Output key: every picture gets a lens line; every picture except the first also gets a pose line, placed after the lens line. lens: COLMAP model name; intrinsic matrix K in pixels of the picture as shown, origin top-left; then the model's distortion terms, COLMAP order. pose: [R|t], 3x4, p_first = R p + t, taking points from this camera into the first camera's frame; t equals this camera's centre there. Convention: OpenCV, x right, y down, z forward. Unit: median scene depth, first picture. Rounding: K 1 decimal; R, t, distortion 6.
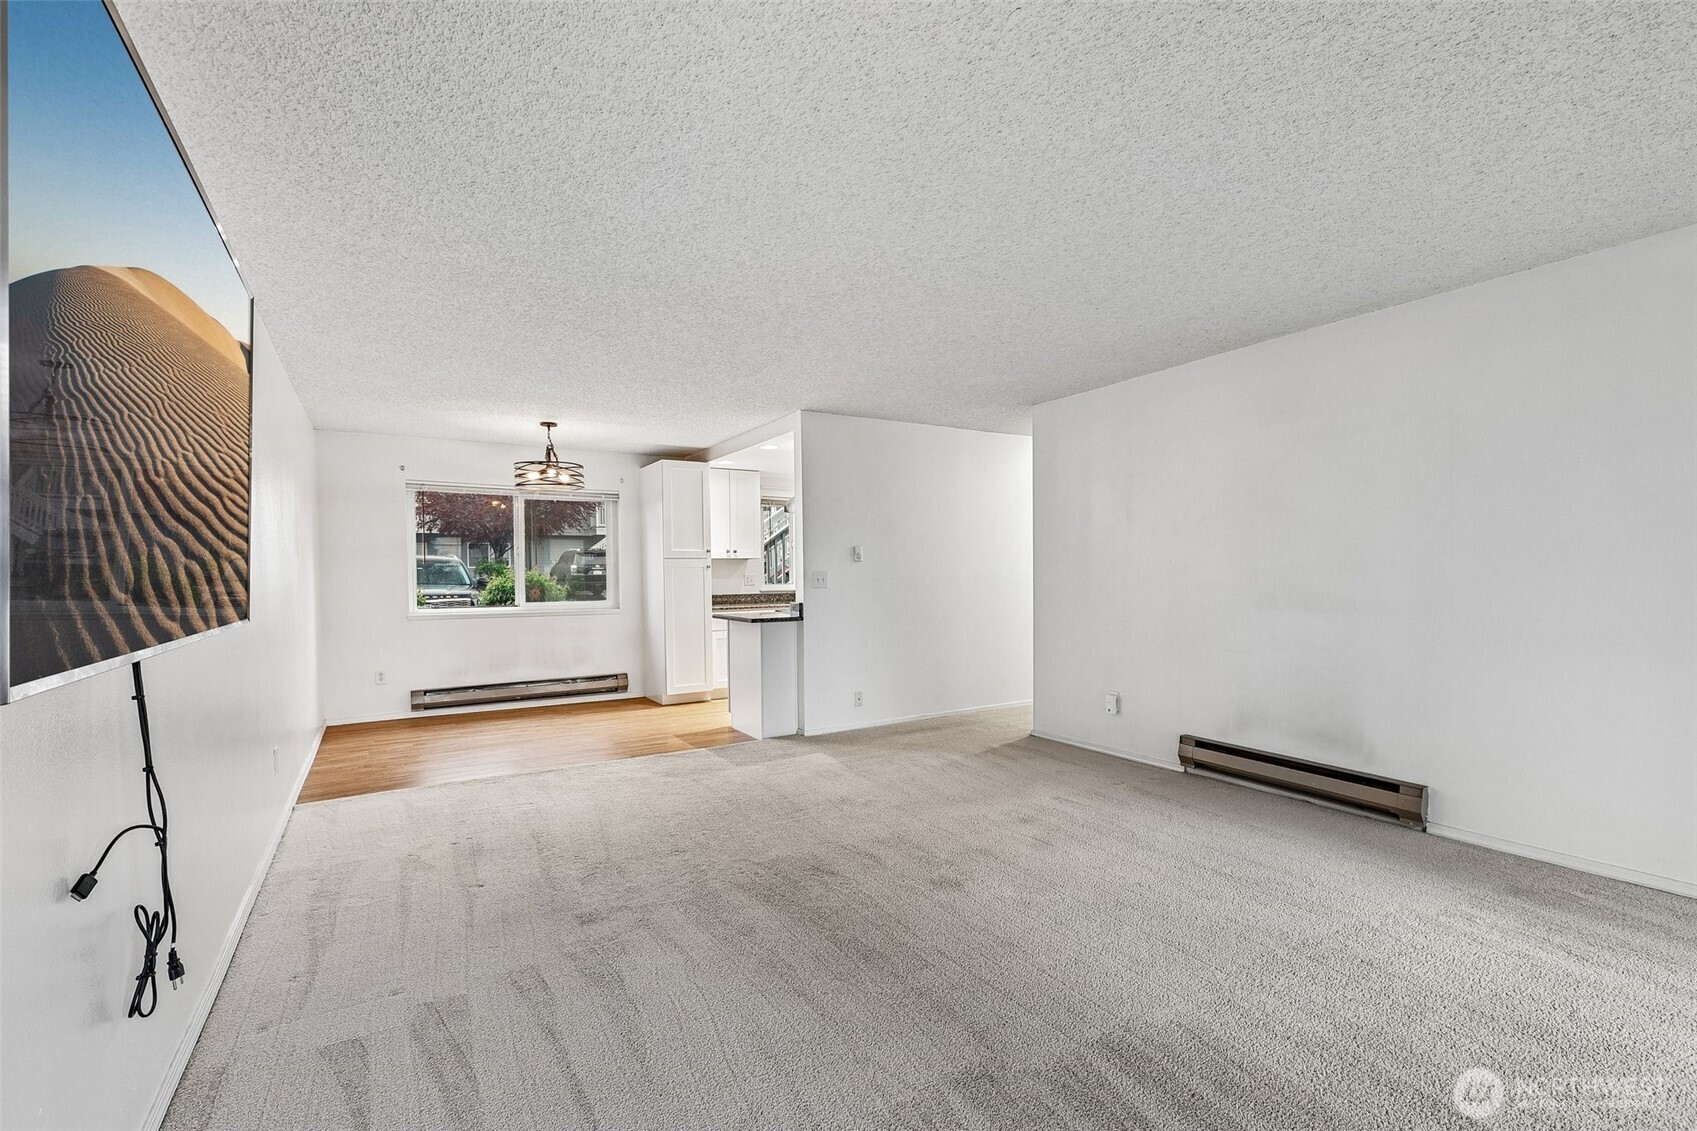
lens RADIAL K [[747.3, 0, 854.0], [0, 747.3, 591.7], [0, 0, 1]] dist [0.002531, 0.000333]
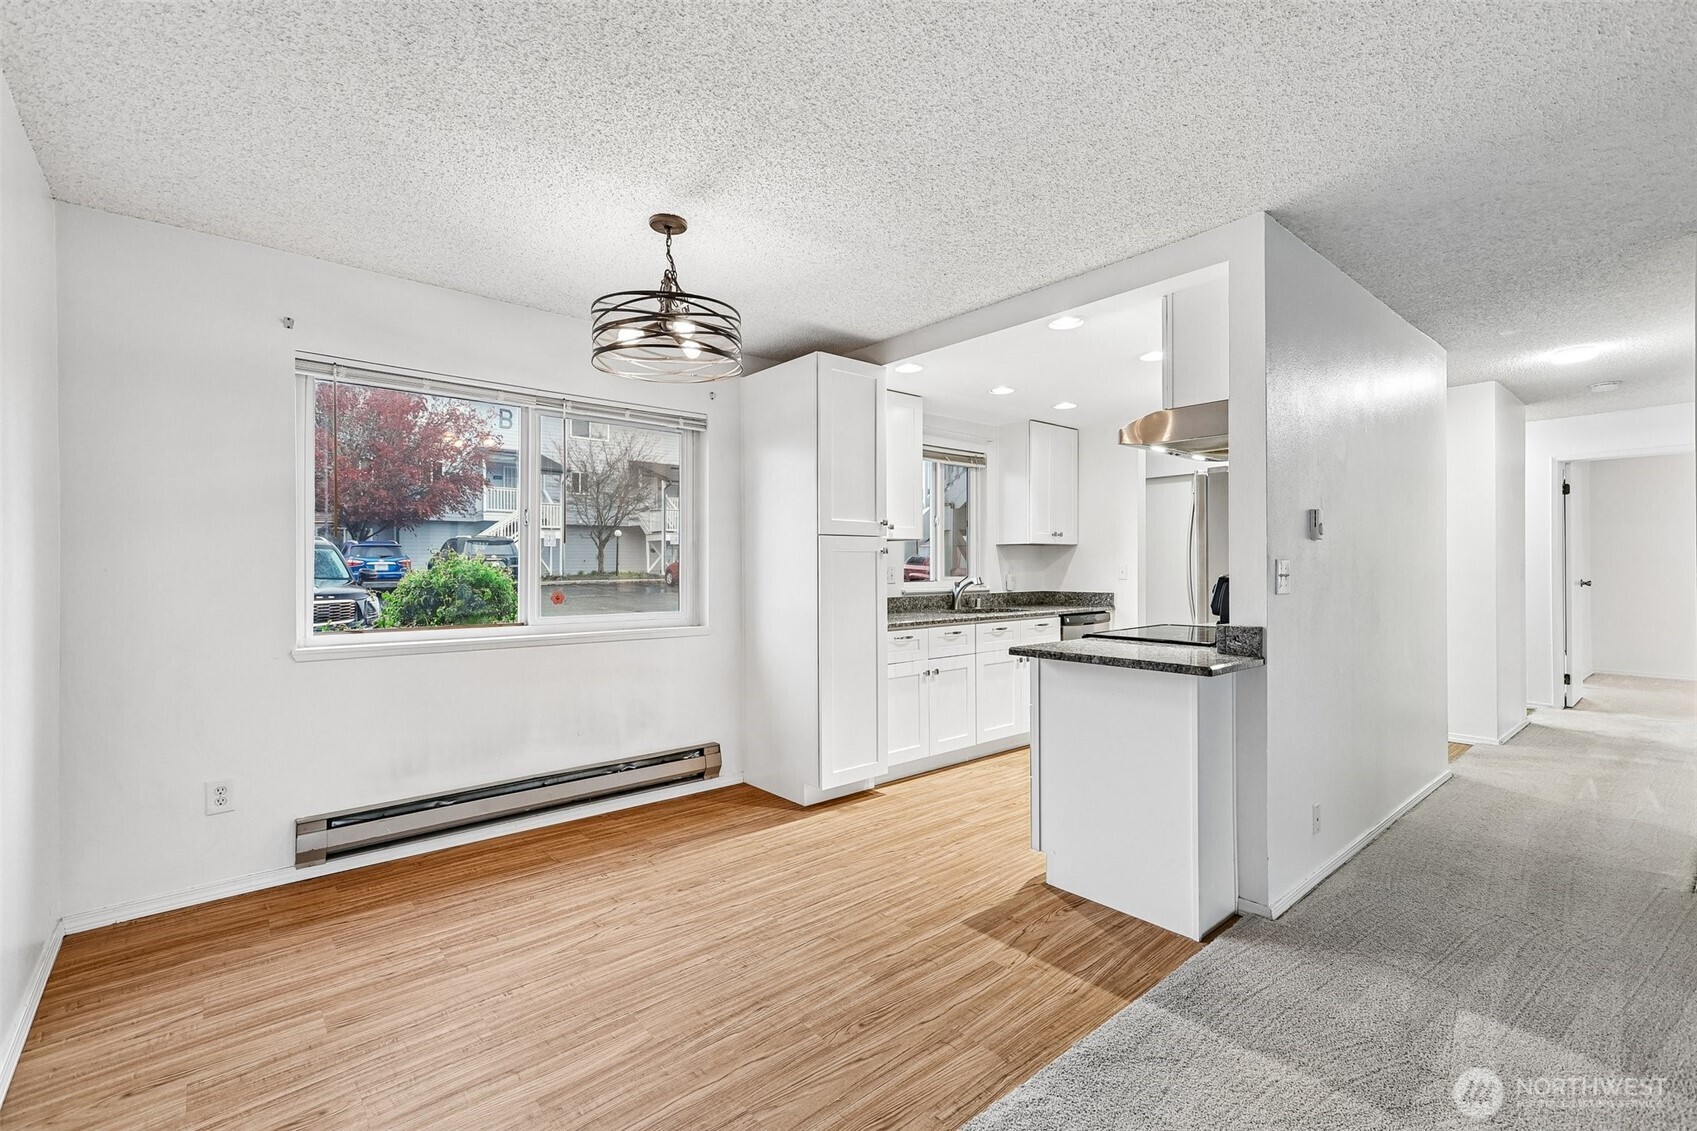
lens RADIAL K [[744.4, 0, 854.7], [0, 744.4, 562.0], [0, 0, 1]] dist [0.011428, 0.001026]
pose [[0.987286, 0.007585, 0.158771, -0.324057], [-0.002402, 0.999459, -0.032810, -0.007541], [-0.158934, 0.032011, 0.986770, 0.484229]]
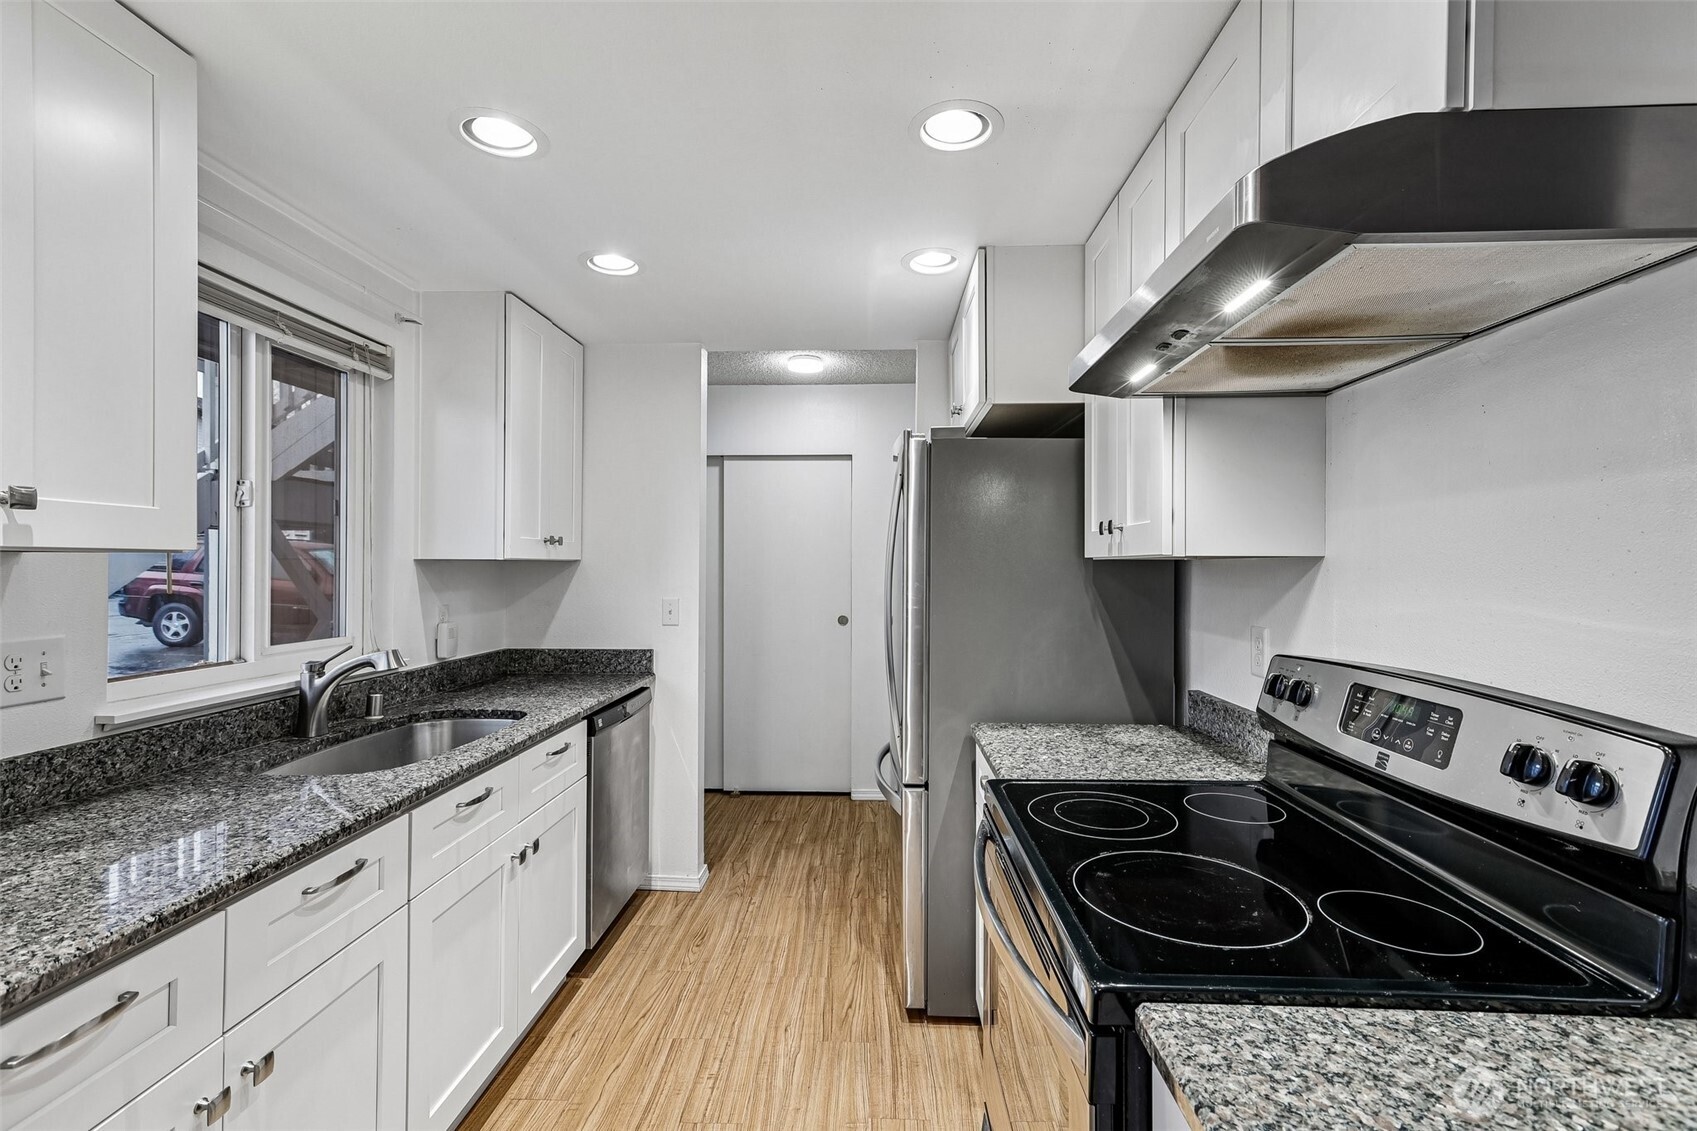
lens RADIAL K [[744.4, 0, 854.7], [0, 744.4, 562.0], [0, 0, 1]] dist [0.011428, 0.001026]
pose [[0.555195, 0.016357, 0.831559, -0.218829], [0.013041, 0.999513, -0.028367, -0.041247], [-0.831618, 0.026594, 0.554711, 0.909092]]
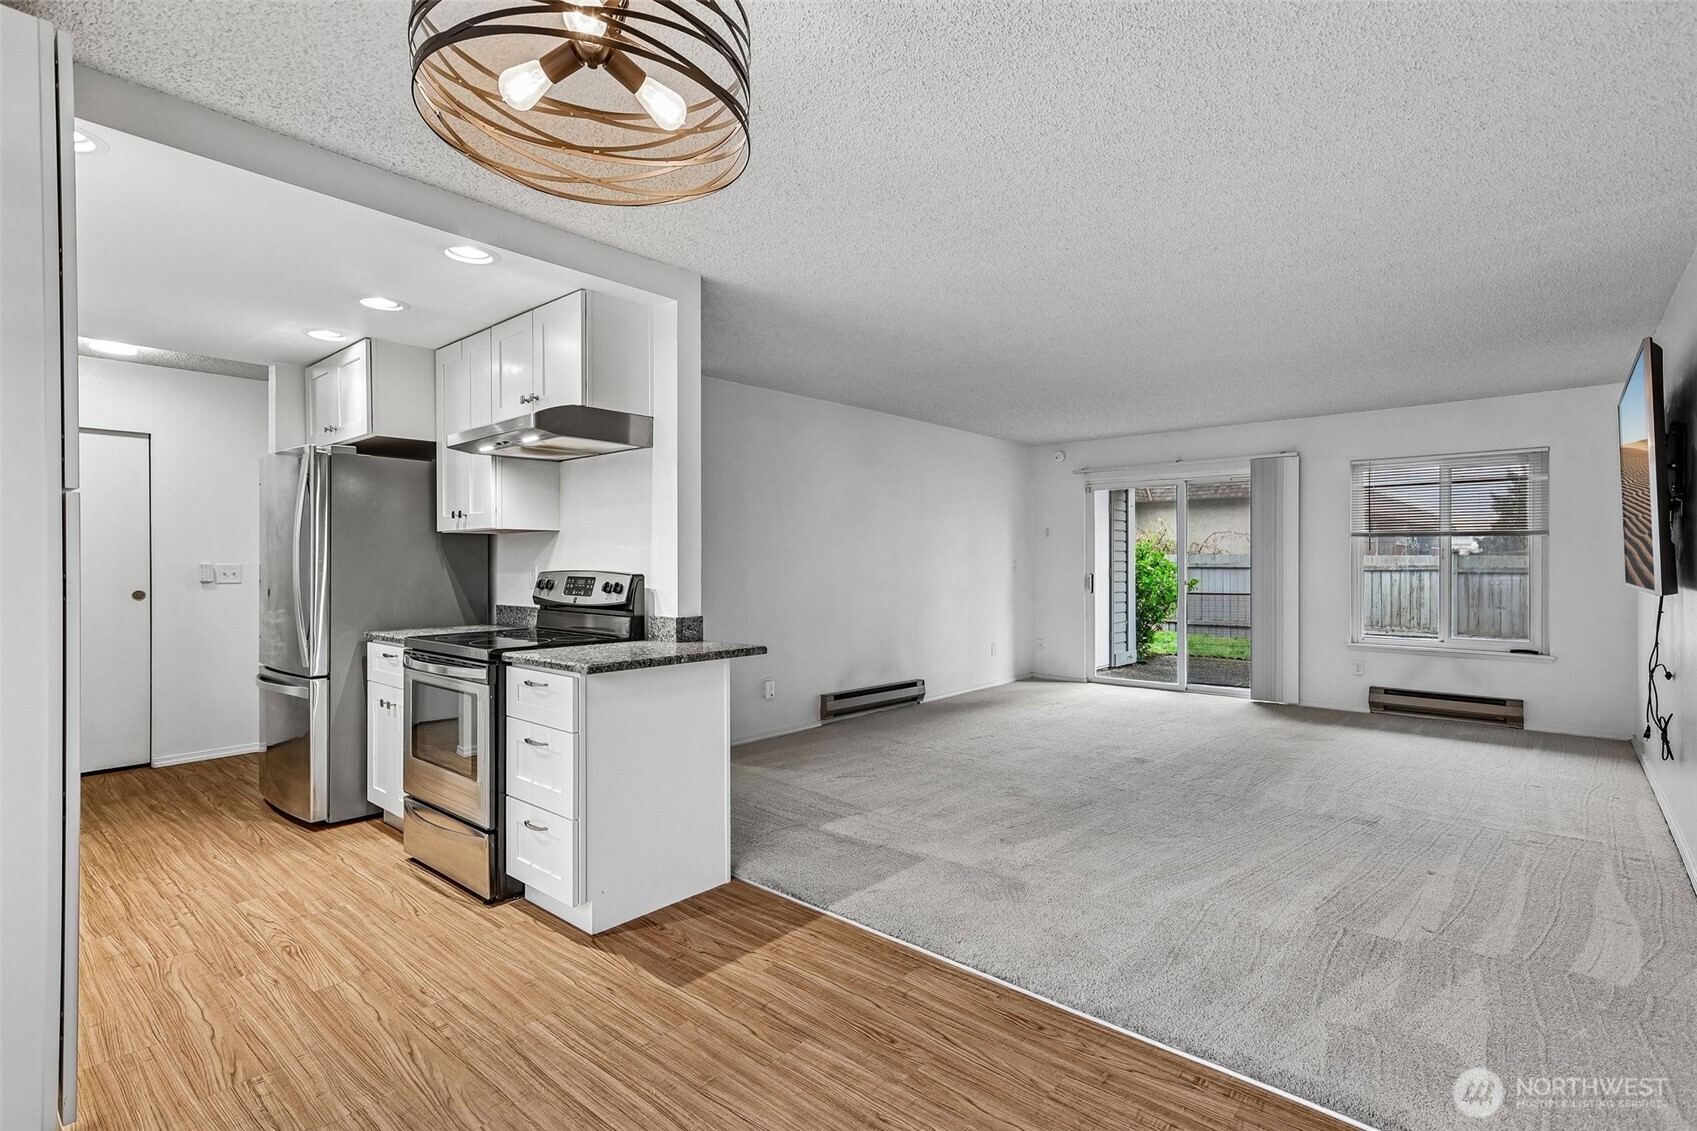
lens RADIAL K [[798.0, 0, 857.3], [0, 798.0, 564.9], [0, 0, 1]] dist [0.018432, 0.000012]
pose [[-0.294881, 0.008353, 0.955497, -0.564874], [0.029839, 0.999555, 0.000471, -0.016577], [-0.955068, 0.028650, -0.294999, 0.882219]]
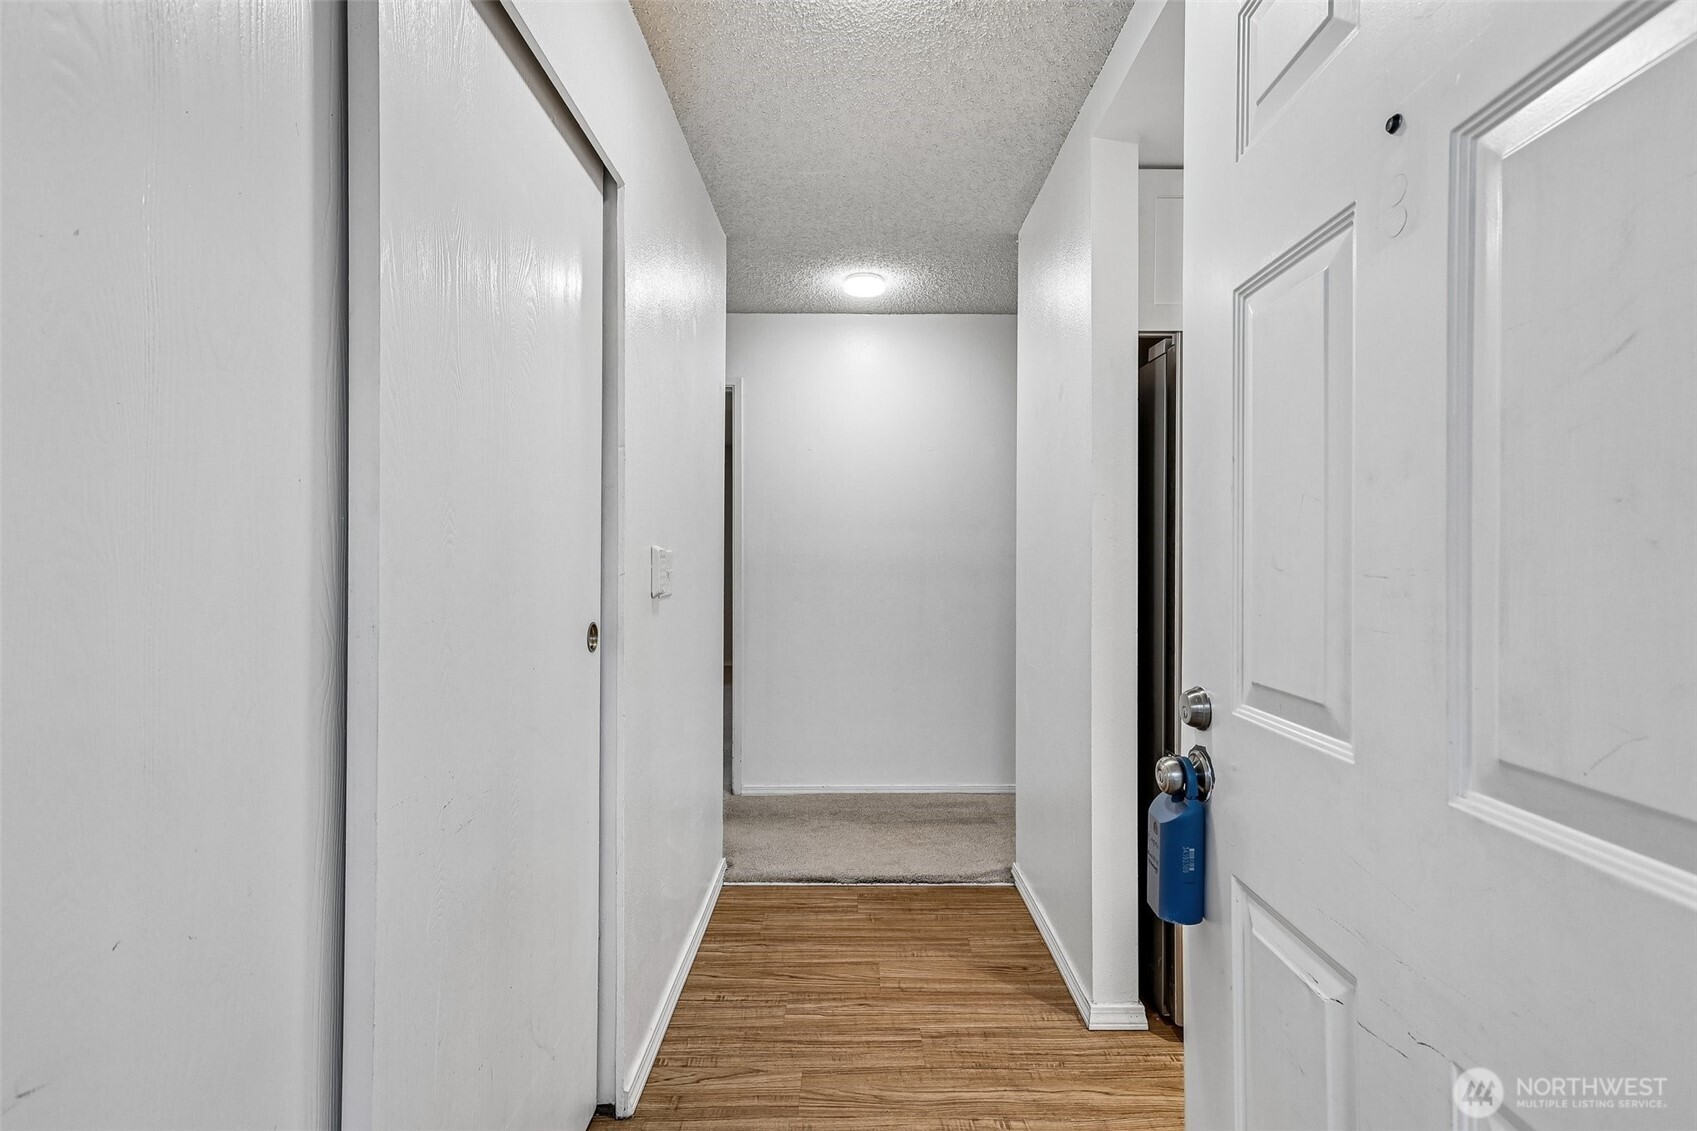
lens RADIAL K [[744.4, 0, 854.7], [0, 744.4, 562.0], [0, 0, 1]] dist [0.011428, 0.001026]
pose [[-0.851056, 0.010299, 0.524973, 0.134109], [0.021830, 0.999637, 0.015778, -0.034453], [-0.524620, 0.024888, -0.850972, 1.445847]]
